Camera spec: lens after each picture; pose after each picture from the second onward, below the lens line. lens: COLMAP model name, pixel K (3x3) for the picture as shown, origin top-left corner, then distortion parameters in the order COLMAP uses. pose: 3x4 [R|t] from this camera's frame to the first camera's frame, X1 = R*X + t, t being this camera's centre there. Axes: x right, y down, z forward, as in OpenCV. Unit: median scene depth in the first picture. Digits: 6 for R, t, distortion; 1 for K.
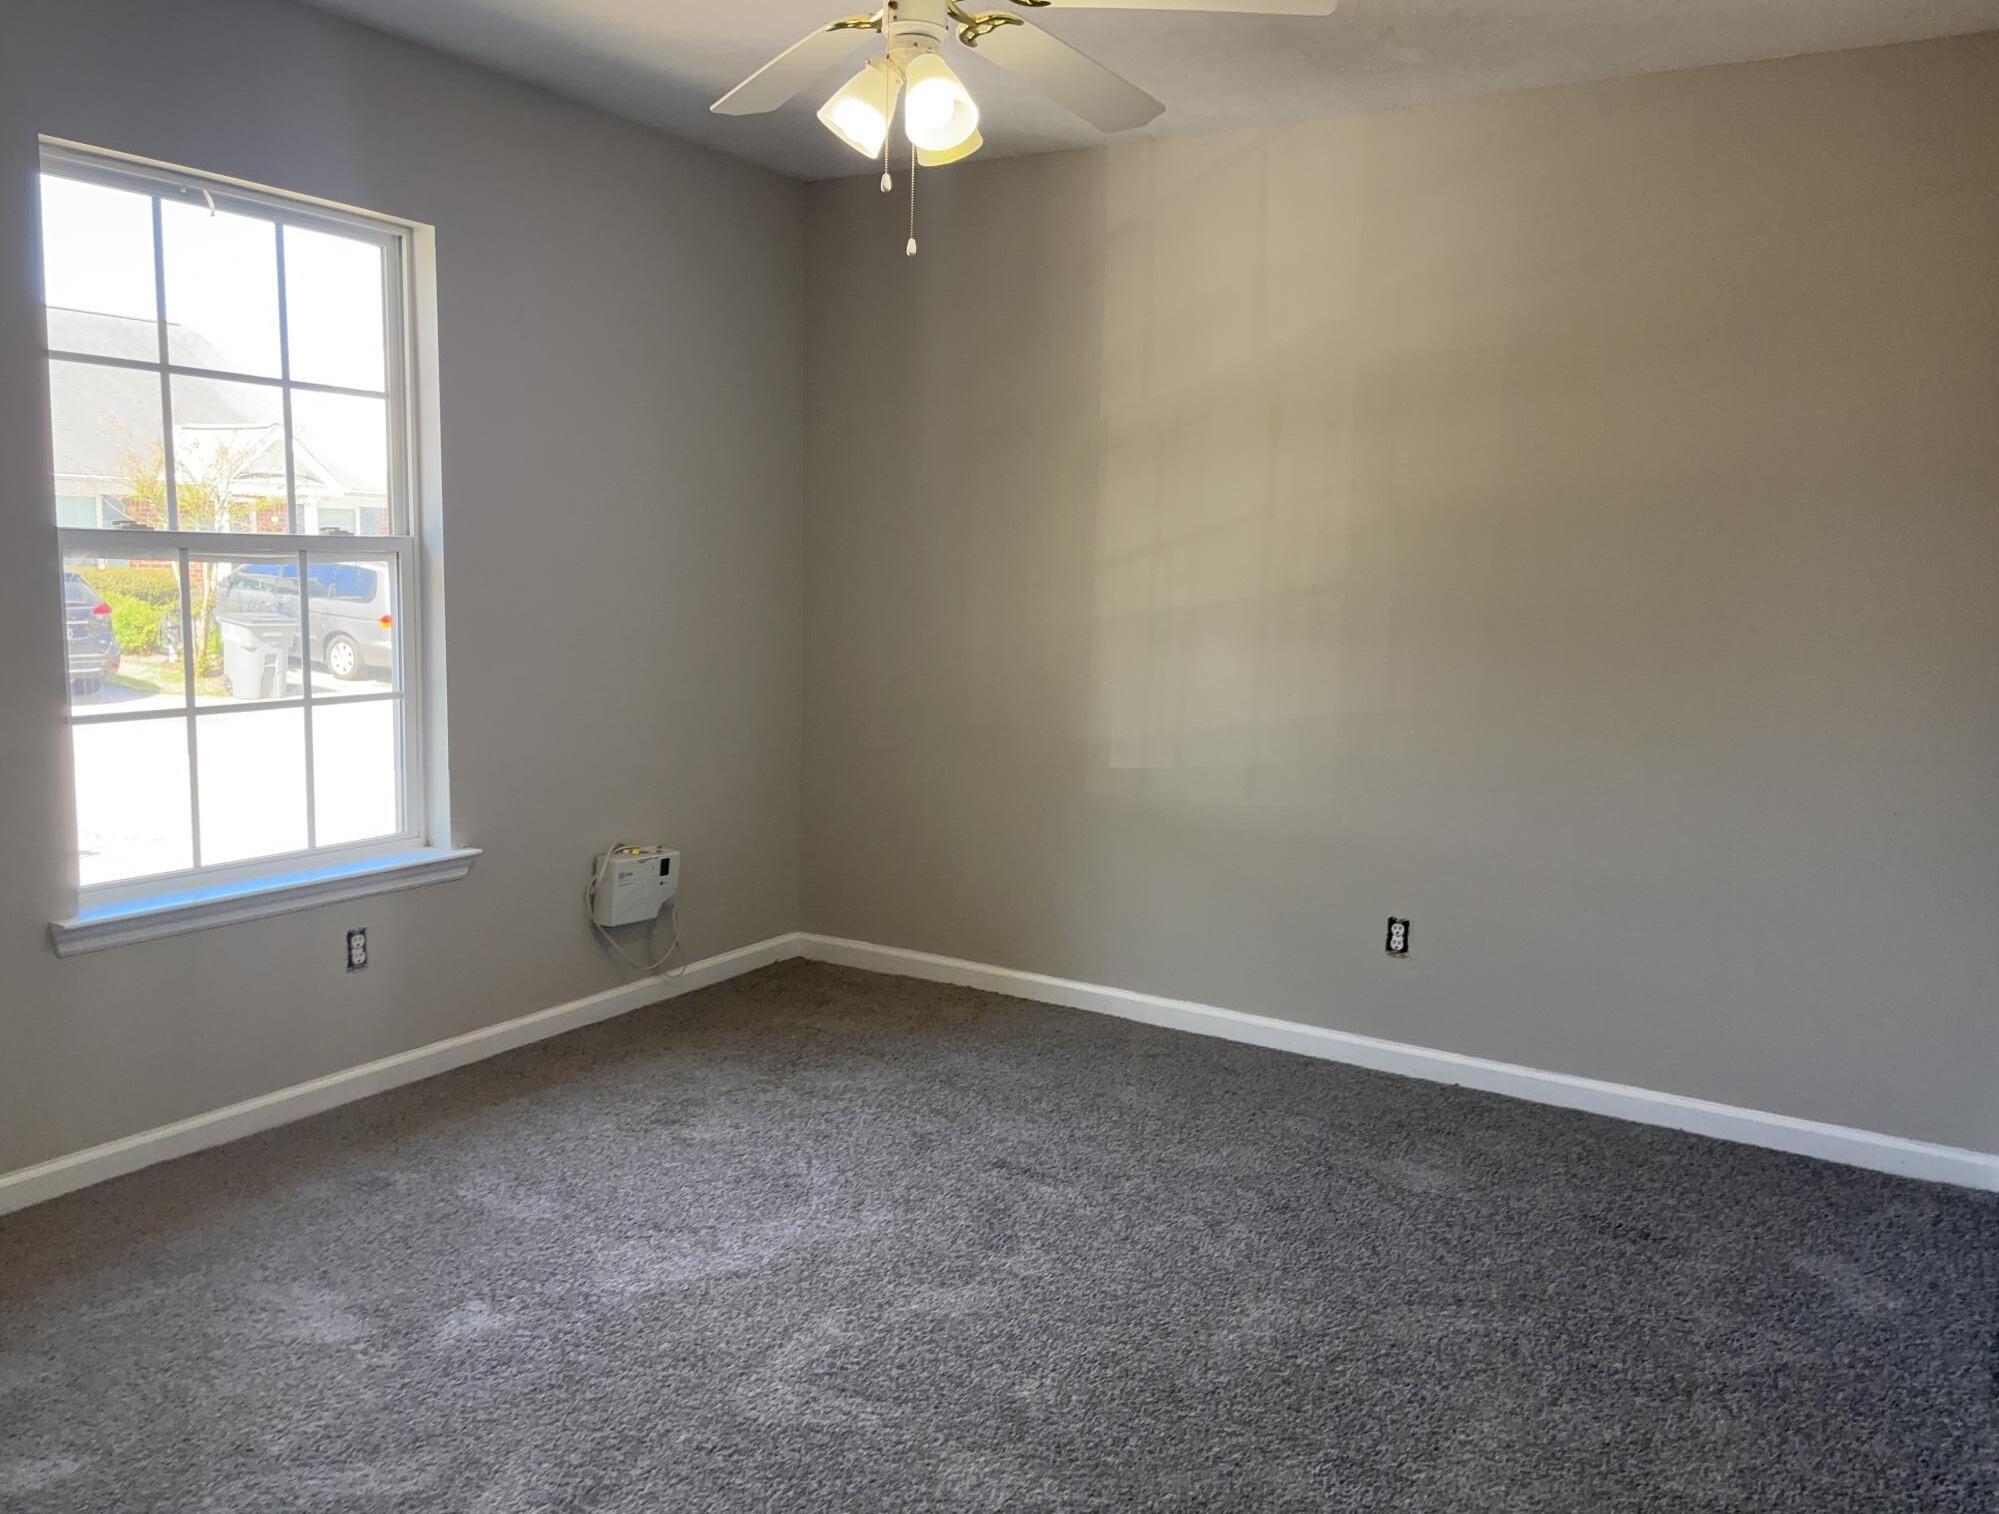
lens RADIAL K [[1637.6, 0, 999.1], [0, 1637.6, 760.0], [0, 0, 1]] dist [0.139233, -0.003826]
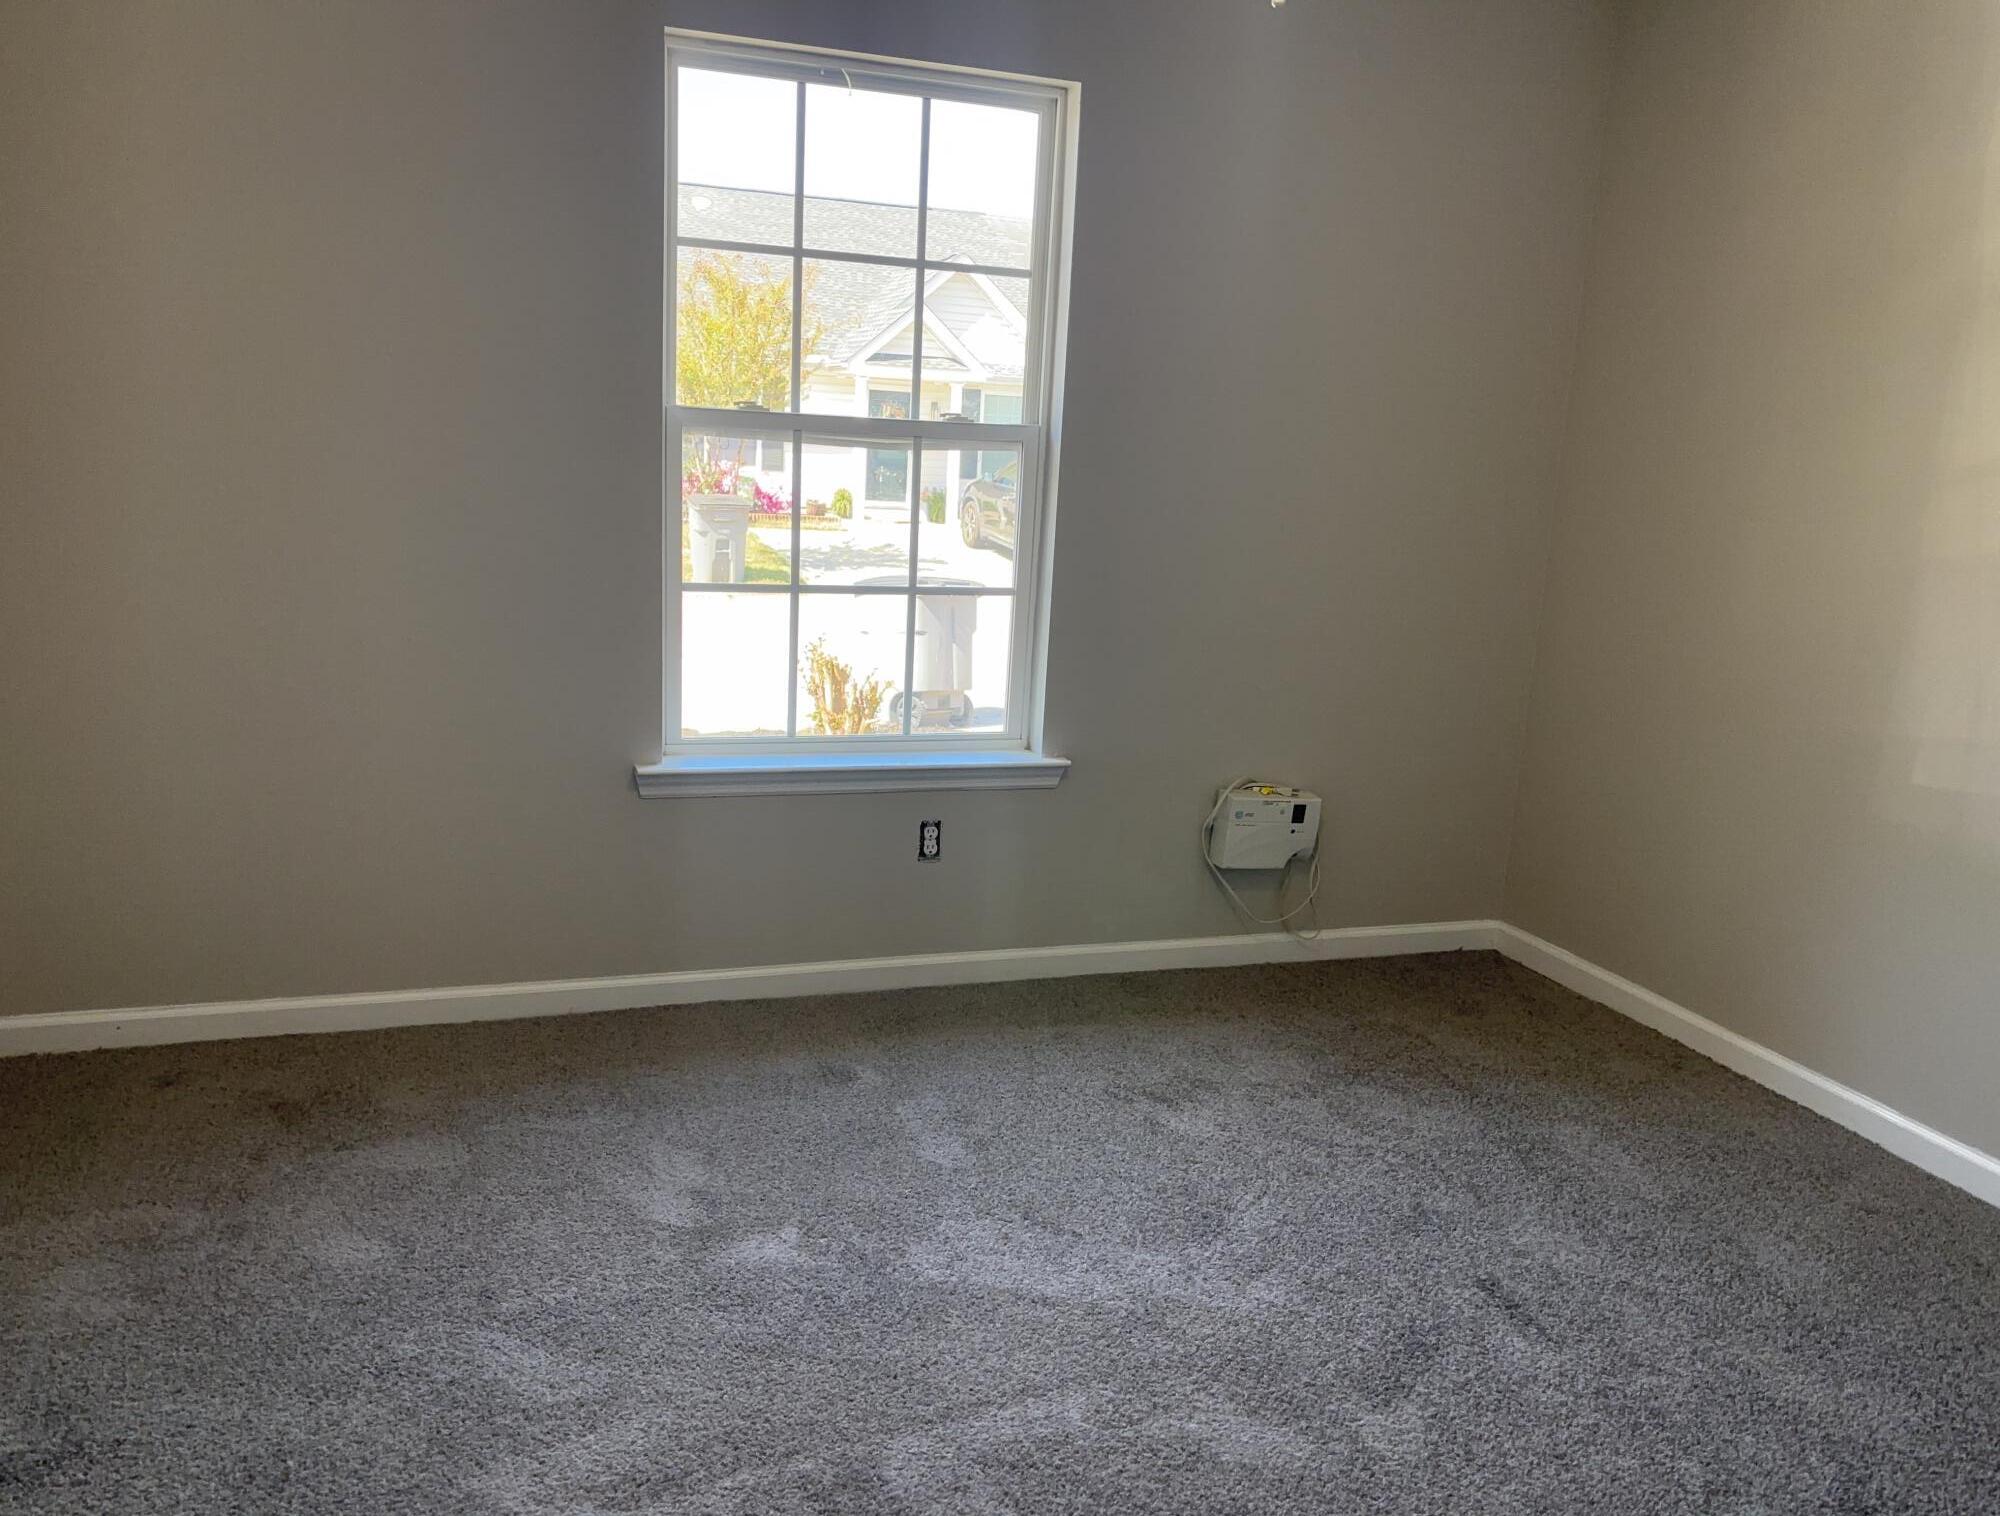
lens RADIAL K [[1635.4, 0, 1002.8], [0, 1635.4, 749.0], [0, 0, 1]] dist [0.145421, -0.146148]
pose [[0.782031, 0.146490, -0.605779, 0.233851], [-0.118744, 0.989201, 0.085917, -0.030010], [0.611823, 0.004743, 0.790981, 0.253377]]
